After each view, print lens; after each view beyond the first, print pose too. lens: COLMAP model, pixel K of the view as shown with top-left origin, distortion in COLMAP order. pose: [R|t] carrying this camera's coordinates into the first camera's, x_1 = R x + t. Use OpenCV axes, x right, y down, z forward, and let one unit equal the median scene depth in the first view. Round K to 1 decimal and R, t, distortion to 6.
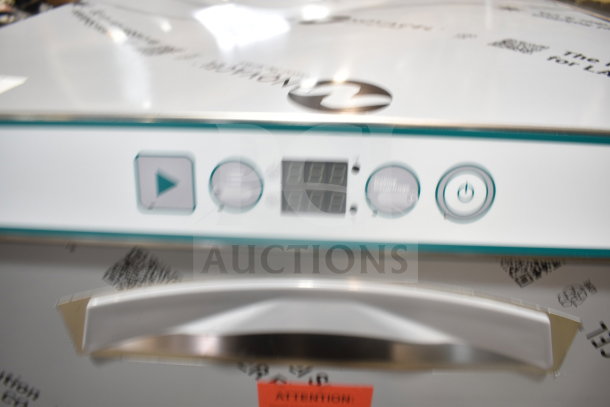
lens RADIAL K [[462.0, 0, 305.9], [0, 462.0, 213.6], [0, 0, 1]] dist [-0.094661, 0.013371]
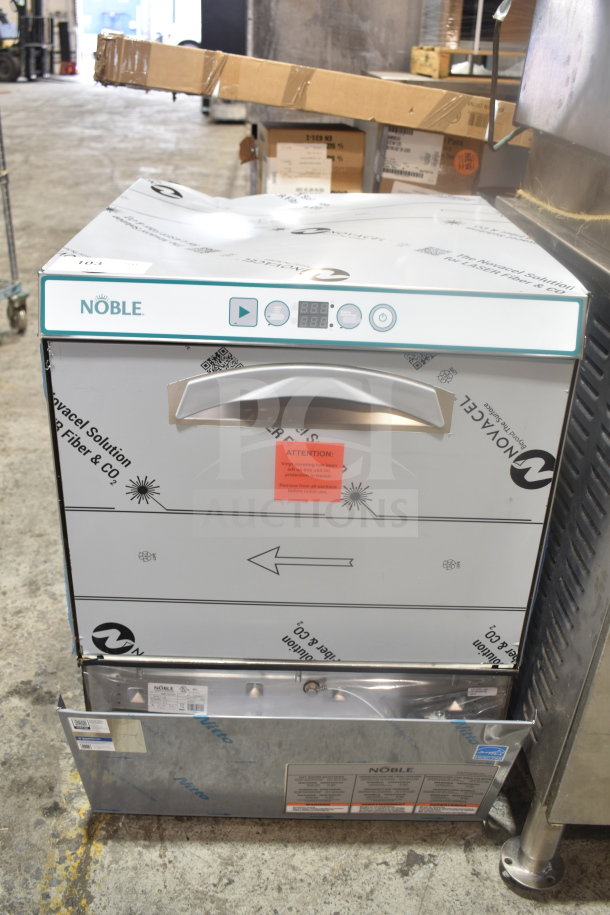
lens RADIAL K [[836.1, 0, 305.0], [0, 836.1, 457.5], [0, 0, 1]] dist [0.000288, 0.000135]
pose [[0.997859, 0.005200, 0.065202, -0.244819], [0.001906, 0.994100, -0.108453, 0.929035], [-0.065381, 0.108345, 0.991961, -2.529326]]
